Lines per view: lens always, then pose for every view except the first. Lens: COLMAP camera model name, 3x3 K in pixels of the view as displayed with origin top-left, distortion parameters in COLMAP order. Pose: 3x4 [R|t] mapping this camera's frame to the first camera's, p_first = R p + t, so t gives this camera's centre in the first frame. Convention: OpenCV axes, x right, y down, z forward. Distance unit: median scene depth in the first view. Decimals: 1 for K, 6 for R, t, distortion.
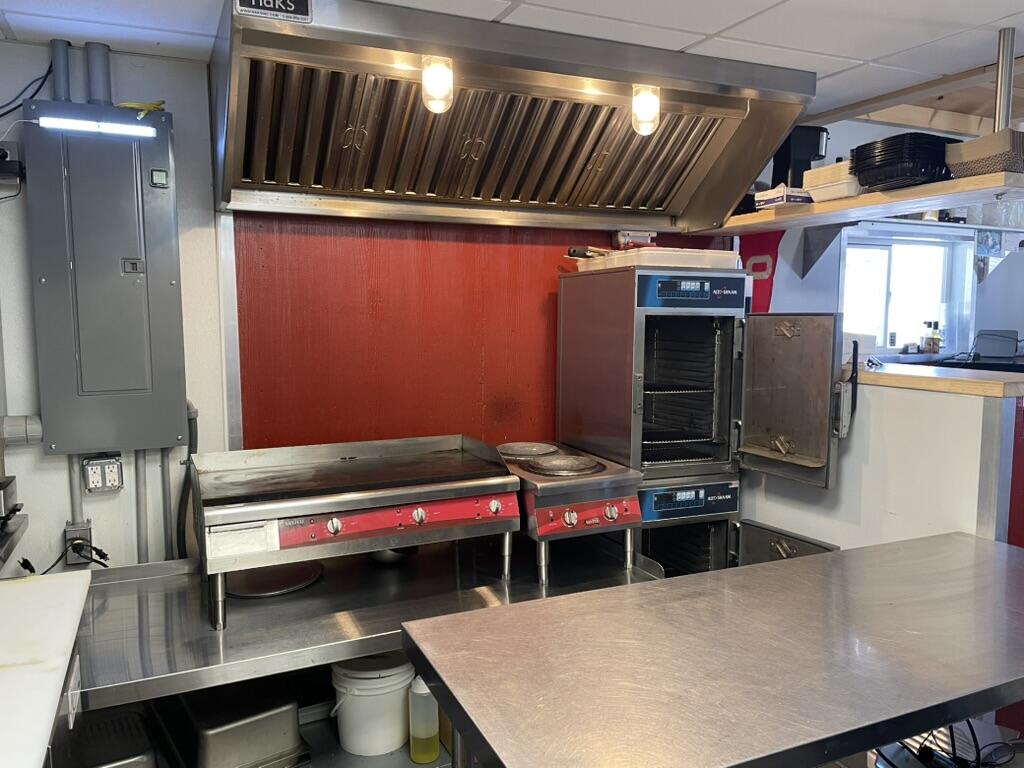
lens RADIAL K [[770.9, 0, 520.9], [0, 770.9, 390.6], [0, 0, 1]] dist [0.094527, -0.122542]
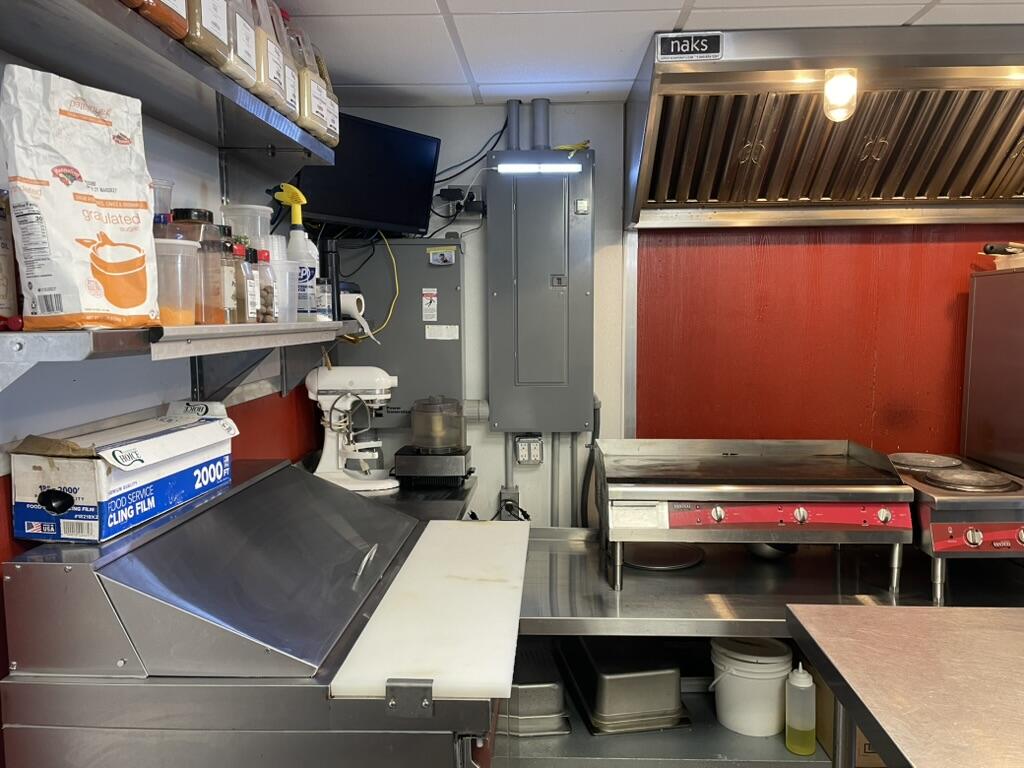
lens RADIAL K [[770.9, 0, 519.1], [0, 770.9, 385.0], [0, 0, 1]] dist [0.094527, -0.122542]
pose [[0.890145, 0.037046, -0.454168, -0.000793], [-0.041445, 0.999141, 0.000268, 0.004700], [0.453788, 0.018584, 0.890916, -0.085144]]
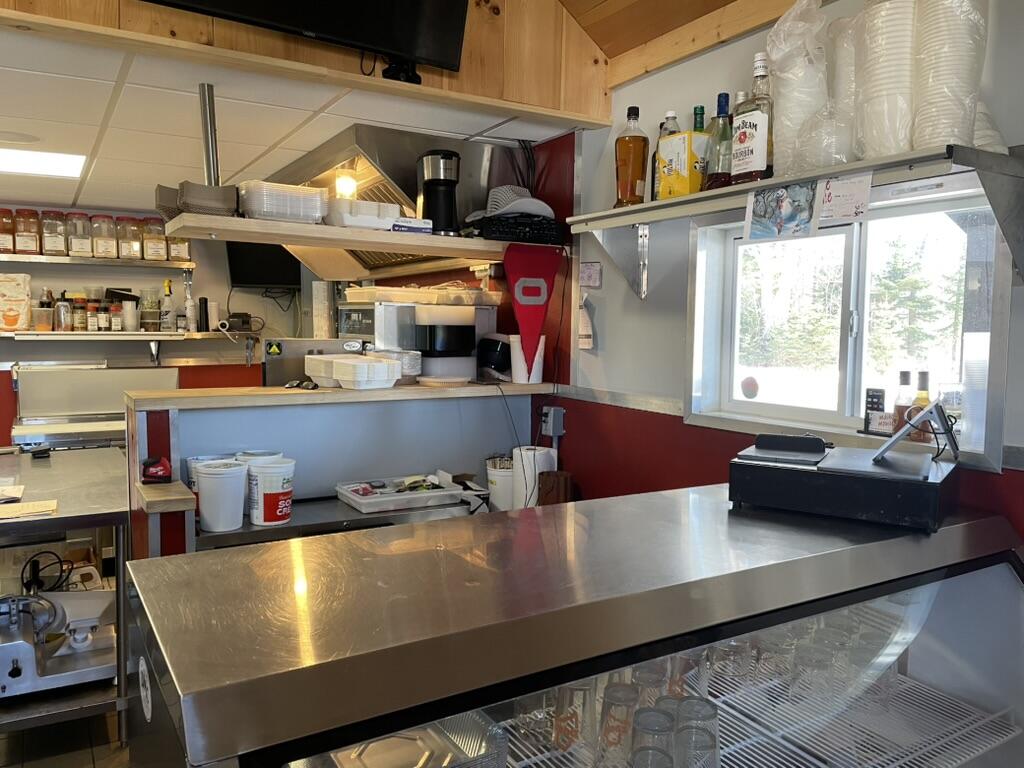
lens RADIAL K [[770.9, 0, 518.2], [0, 770.9, 388.8], [0, 0, 1]] dist [0.094527, -0.122542]
pose [[0.104470, 0.078616, -0.991416, 0.991582], [-0.108261, 0.991846, 0.067242, -0.086021], [0.988618, 0.100307, 0.112130, 0.733207]]
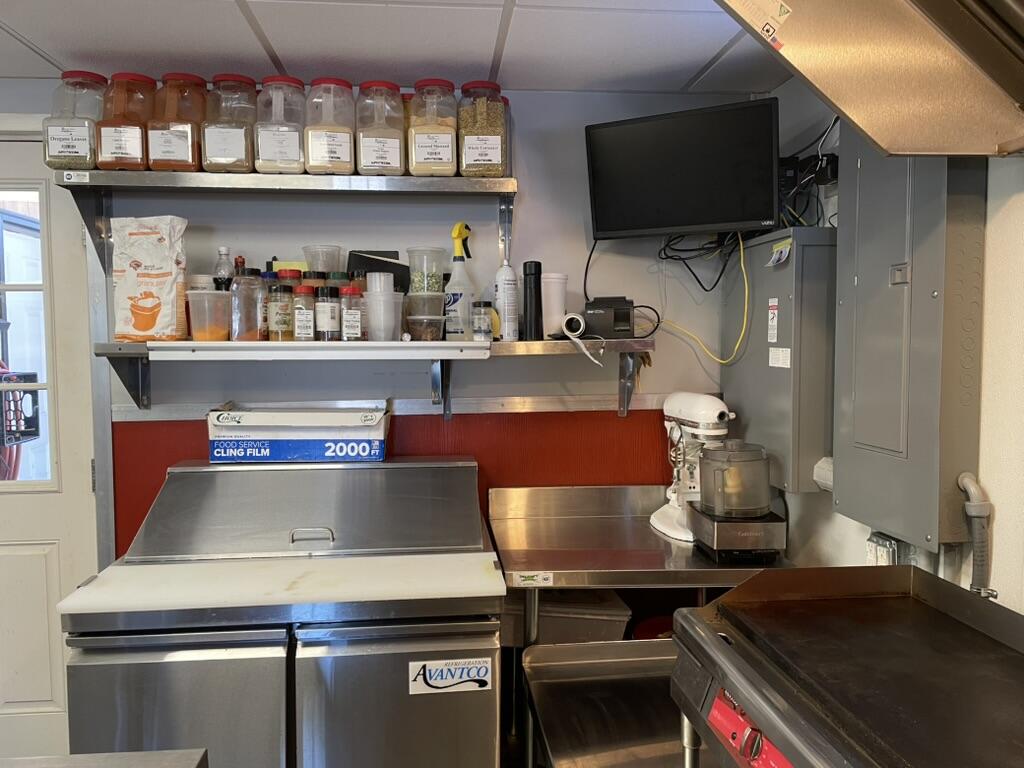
lens RADIAL K [[770.9, 0, 520.2], [0, 770.9, 388.7], [0, 0, 1]] dist [0.094527, -0.122542]
pose [[-0.324811, 0.065226, -0.943527, 0.166726], [-0.094208, 0.990426, 0.100900, -0.056884], [0.941075, 0.121661, -0.315556, 0.522957]]
